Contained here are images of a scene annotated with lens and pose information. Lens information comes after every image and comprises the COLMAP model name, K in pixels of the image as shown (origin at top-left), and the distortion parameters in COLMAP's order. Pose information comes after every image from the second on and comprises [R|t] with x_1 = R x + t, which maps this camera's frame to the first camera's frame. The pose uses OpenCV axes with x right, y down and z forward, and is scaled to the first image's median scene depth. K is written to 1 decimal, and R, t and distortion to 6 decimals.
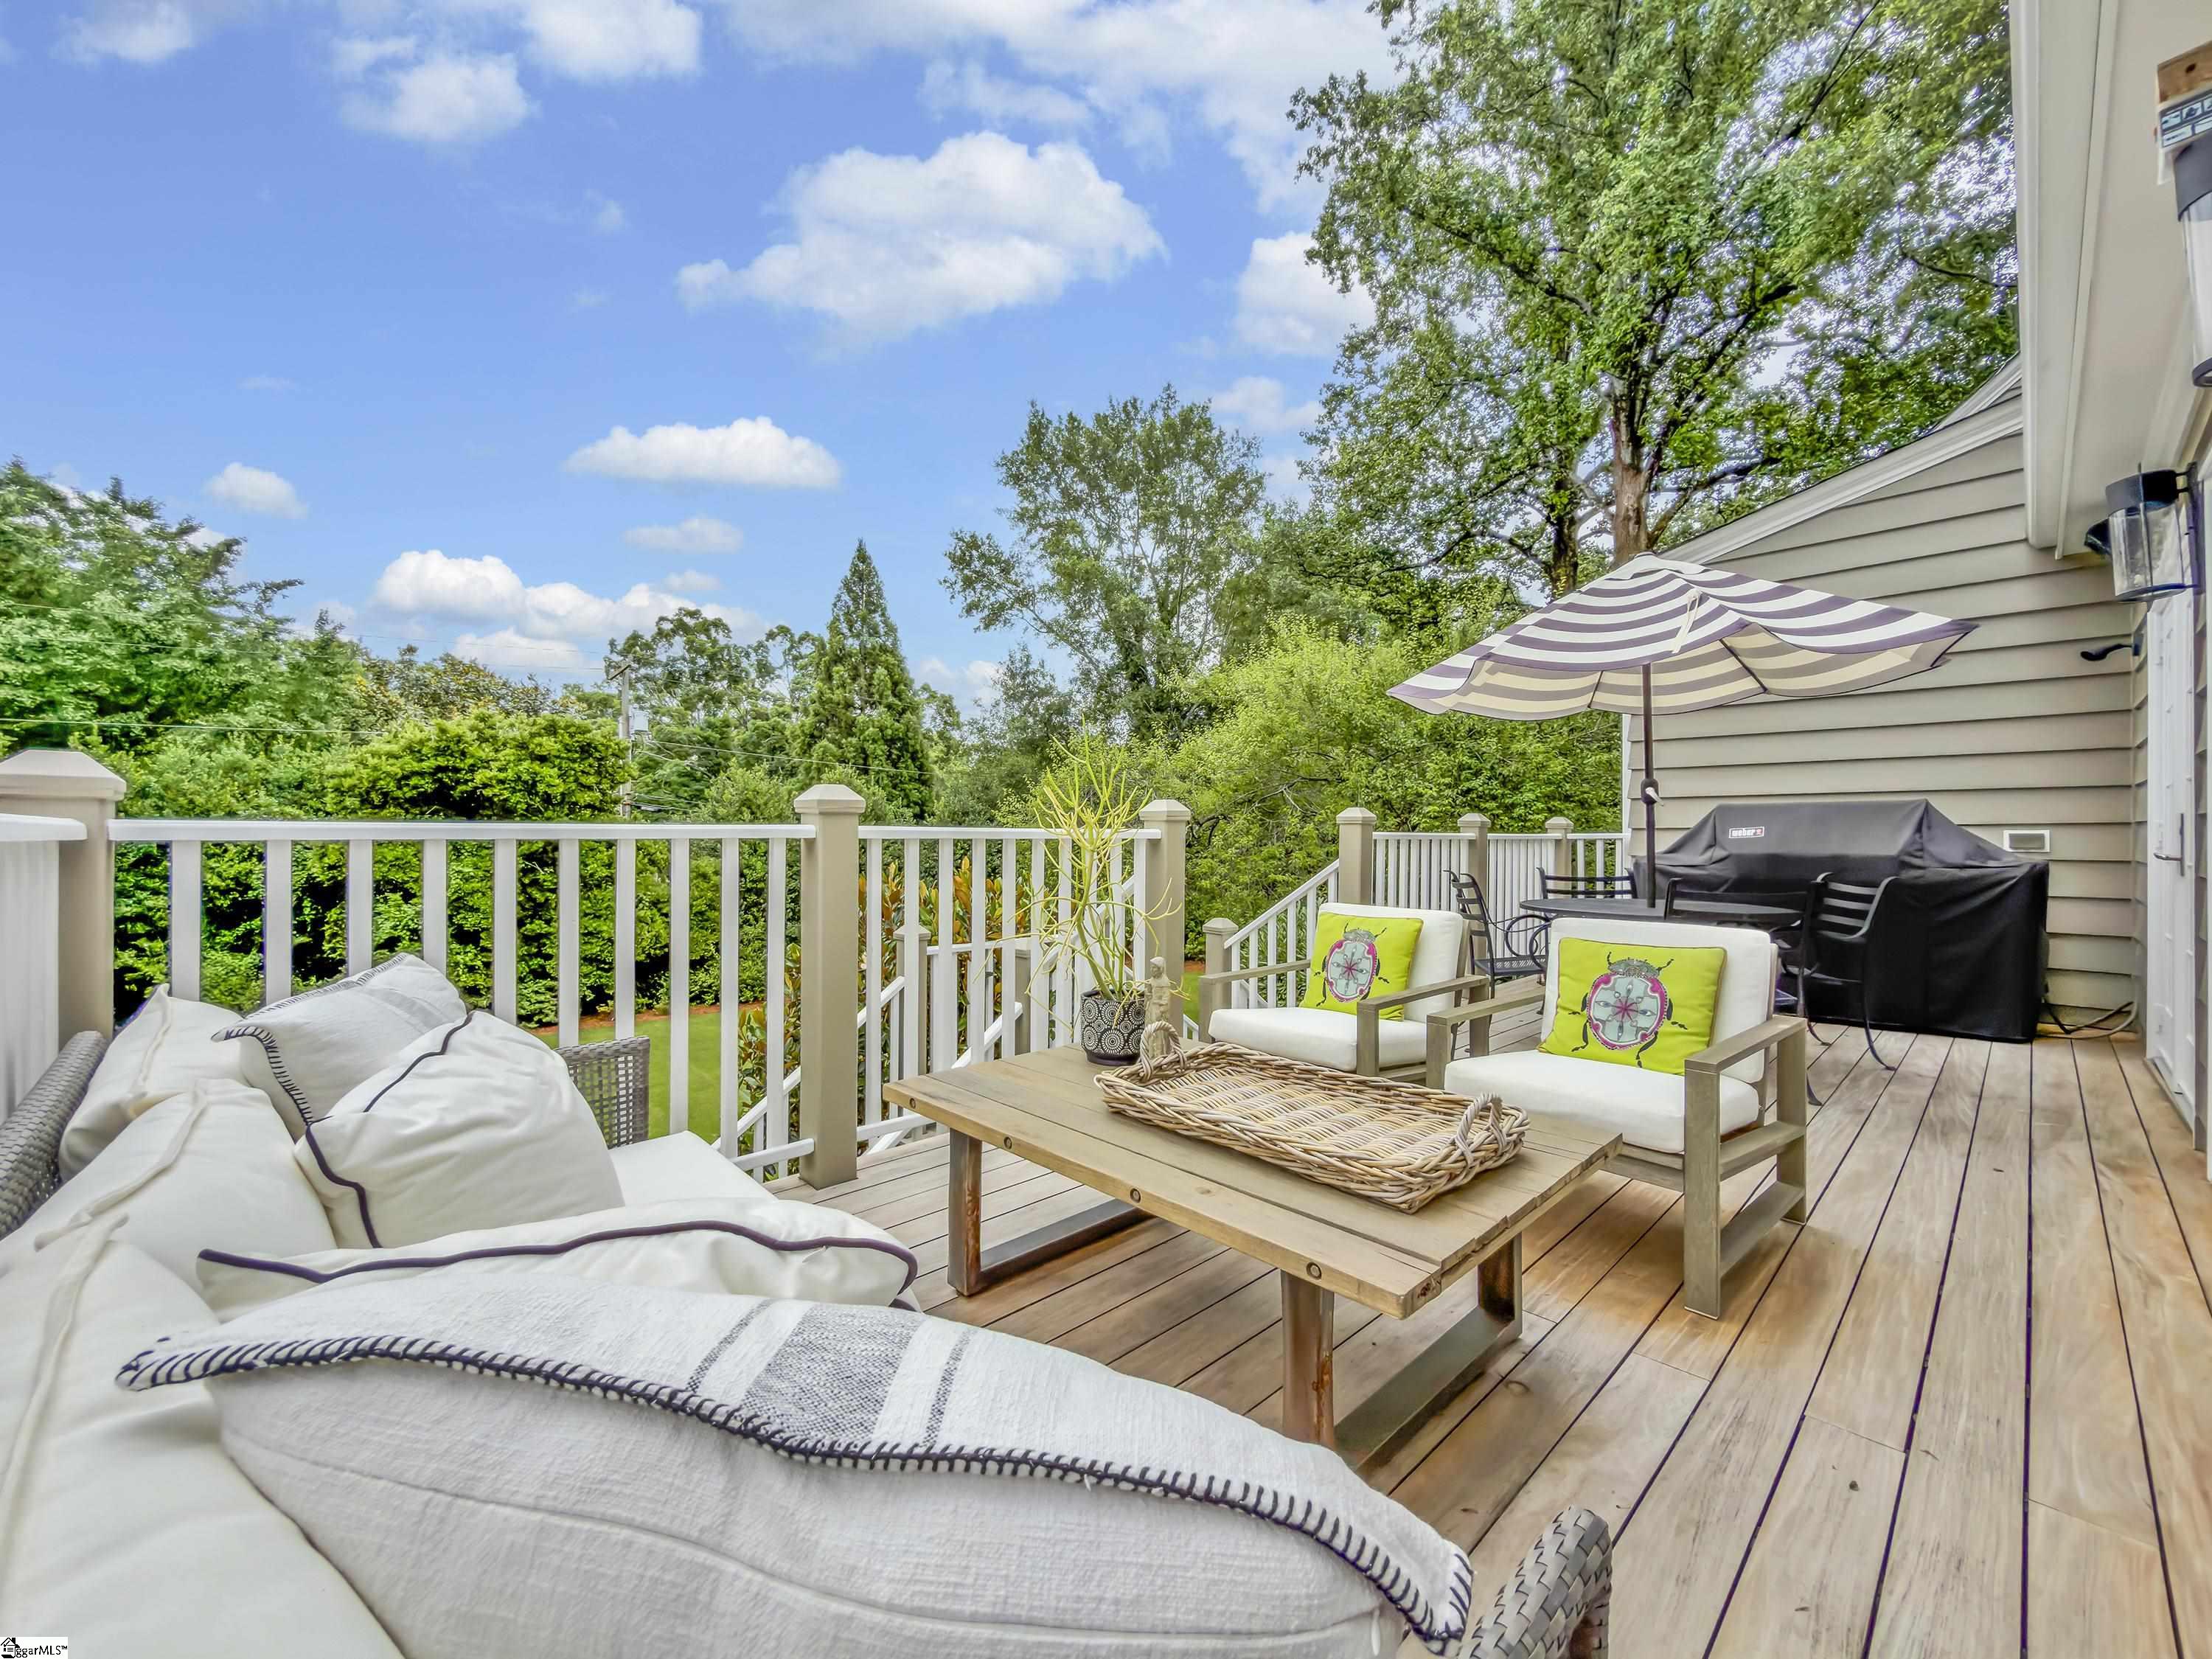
lens RADIAL K [[889.8, 0, 1094.6], [0, 889.8, 822.7], [0, 0, 1]] dist [0.001593, 0.000099]
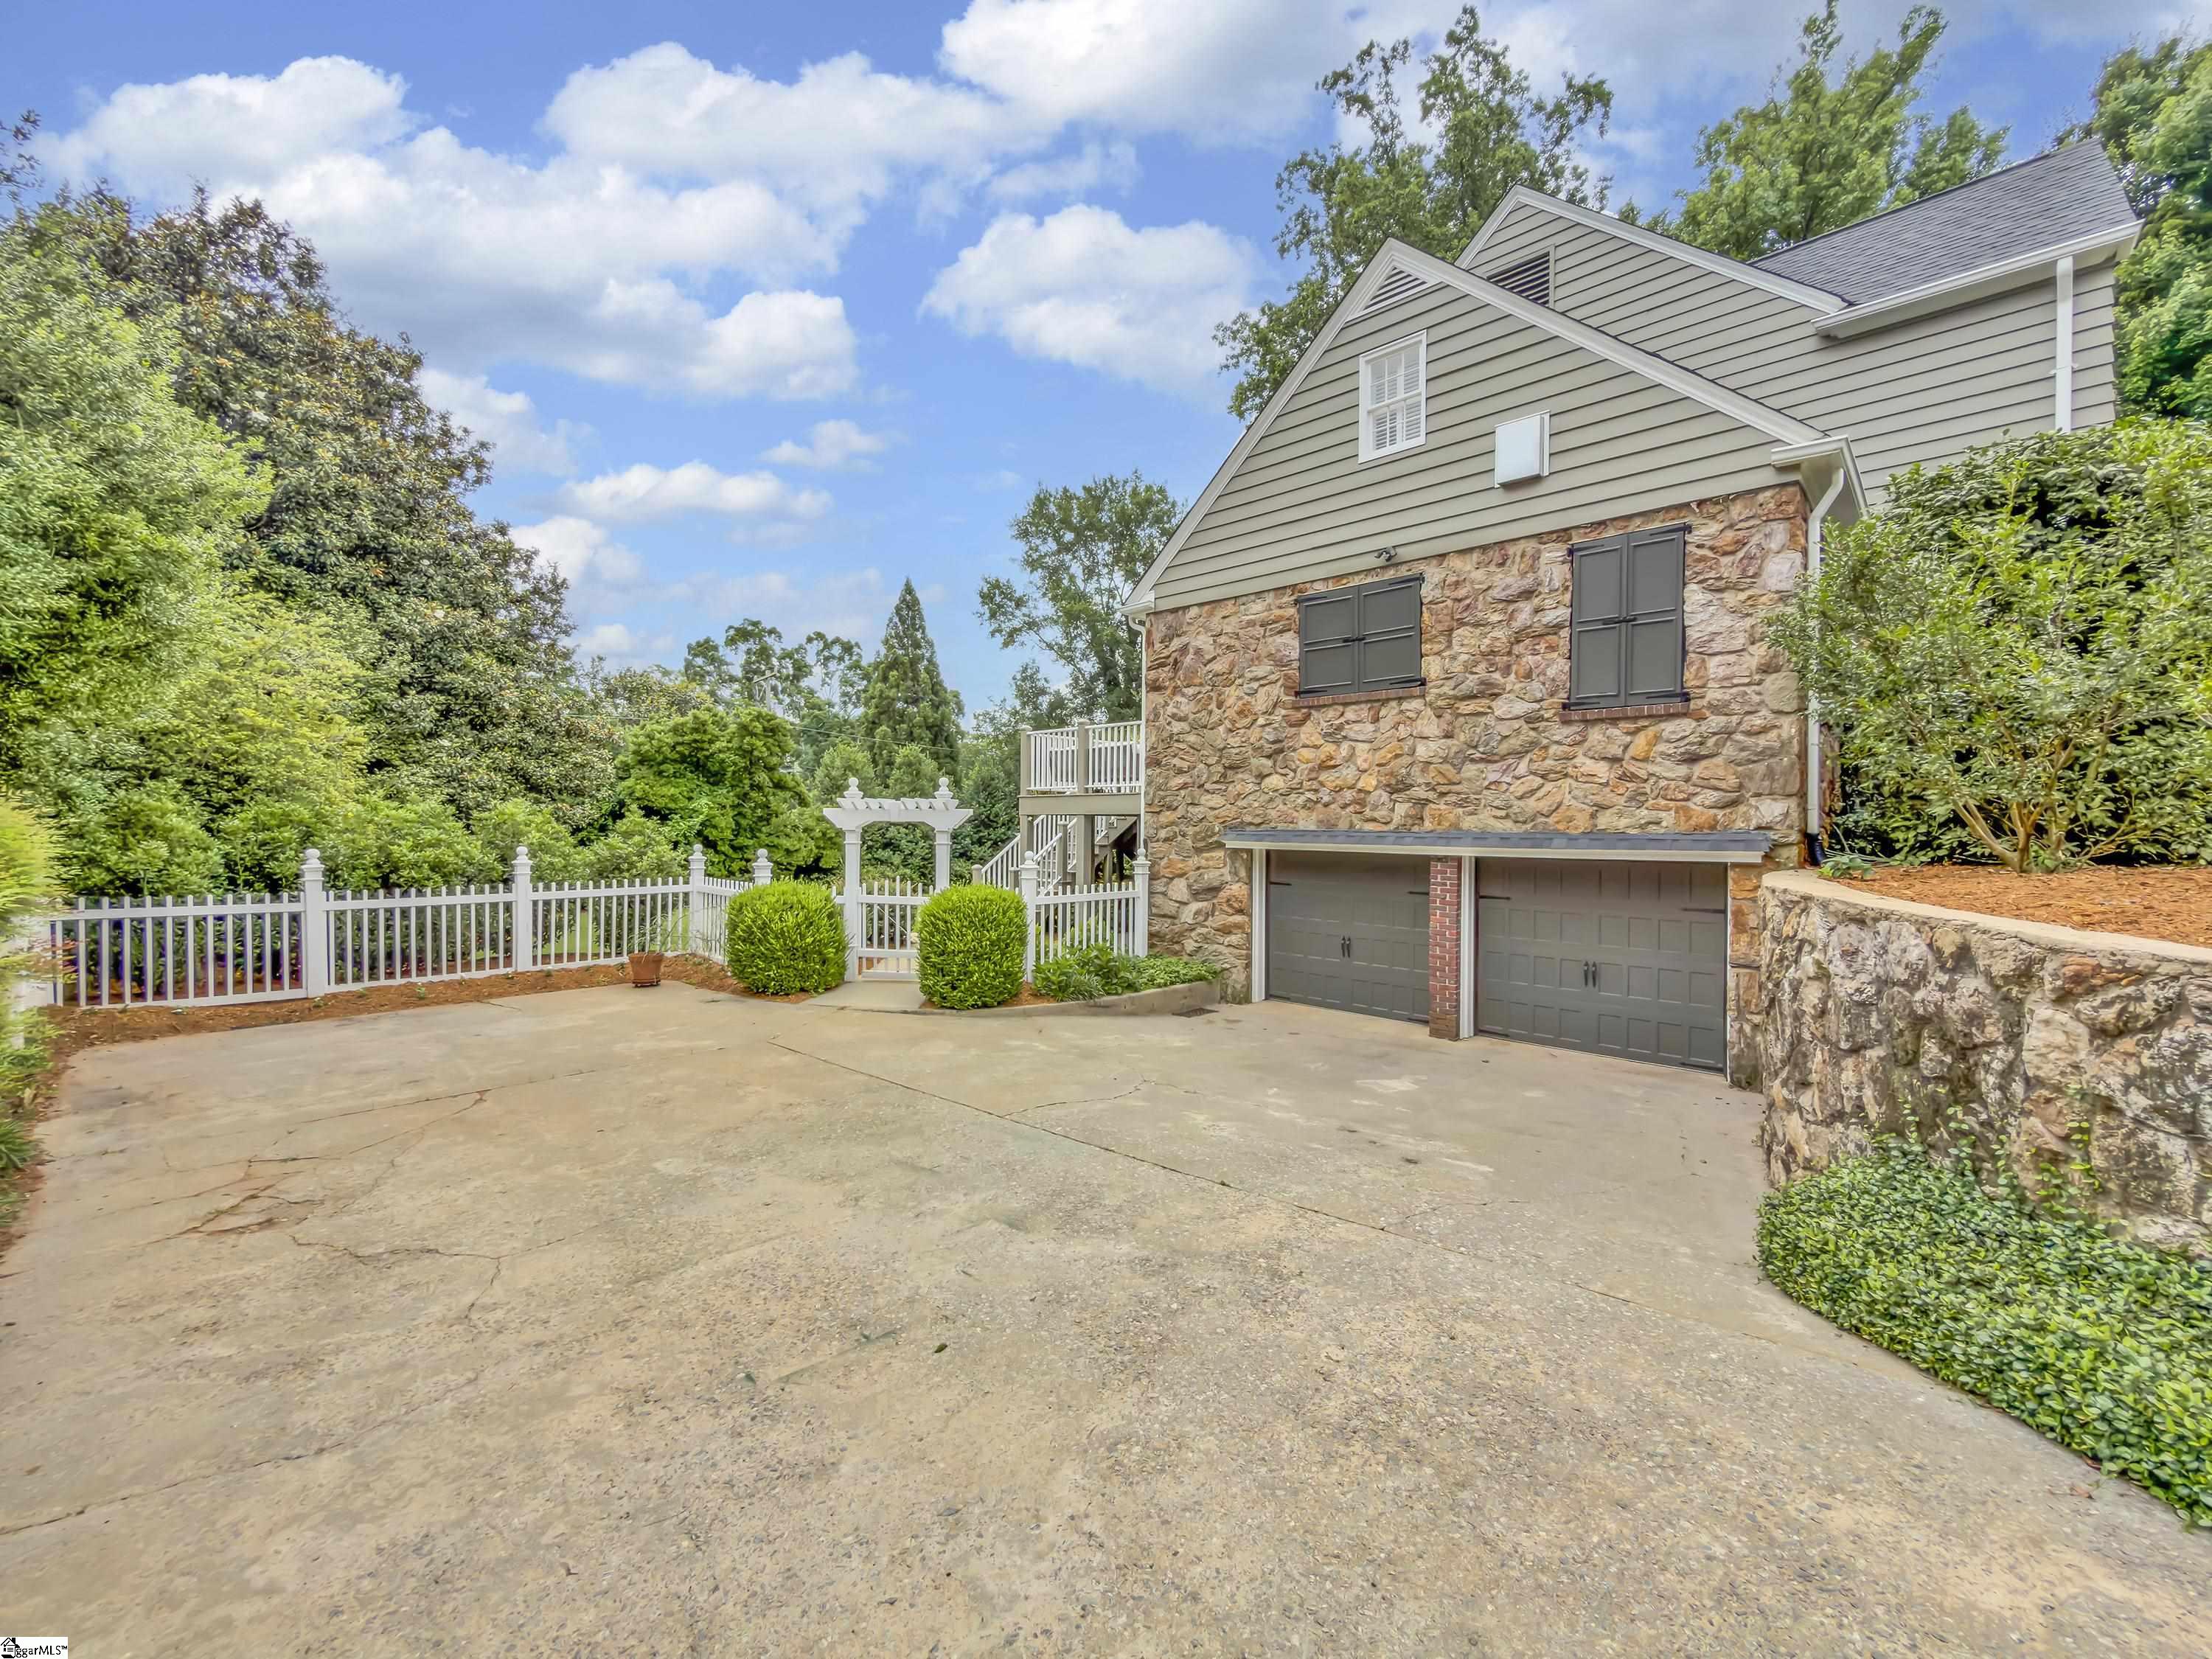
lens RADIAL K [[889.8, 0, 1106.1], [0, 889.8, 838.6], [0, 0, 1]] dist [0.001593, 0.000099]
pose [[0.998304, 0.004411, 0.058053, -0.040932], [-0.006112, 0.999556, 0.029166, 0.037334], [-0.057899, -0.029471, 0.997887, -0.380720]]
